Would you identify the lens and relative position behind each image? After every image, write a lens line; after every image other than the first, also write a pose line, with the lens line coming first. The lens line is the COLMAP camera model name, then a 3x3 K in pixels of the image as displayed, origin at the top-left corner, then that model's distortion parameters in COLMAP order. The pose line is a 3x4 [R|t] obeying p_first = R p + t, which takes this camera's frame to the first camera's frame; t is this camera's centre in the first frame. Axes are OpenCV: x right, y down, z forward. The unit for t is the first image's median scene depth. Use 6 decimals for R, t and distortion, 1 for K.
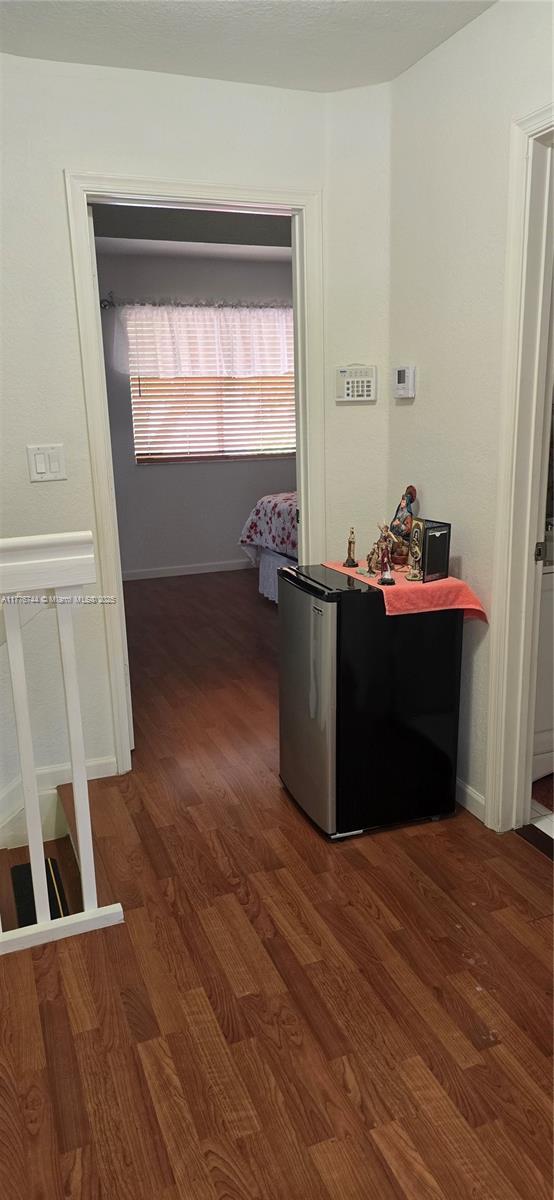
lens RADIAL K [[802.3, 0, 279.8], [0, 802.3, 597.6], [0, 0, 1]] dist [0.036211, -0.003140]
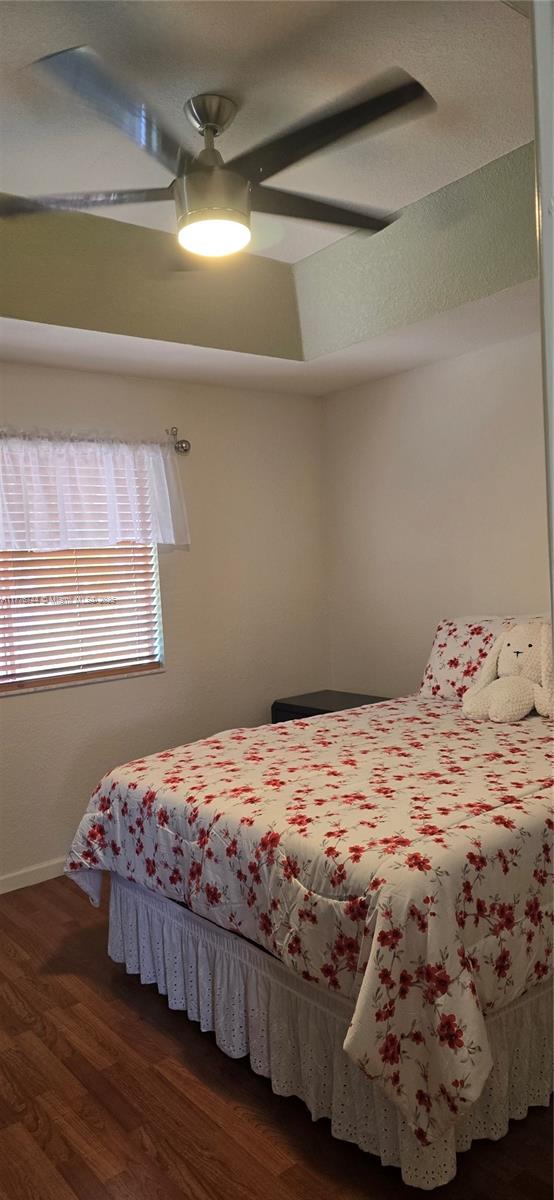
lens RADIAL K [[802.3, 0, 273.2], [0, 802.3, 598.5], [0, 0, 1]] dist [0.036211, -0.003140]
pose [[0.959334, -0.049128, 0.277965, -0.059287], [0.108650, 0.973135, -0.202986, -0.115997], [-0.260526, 0.224933, 0.938899, 0.465316]]
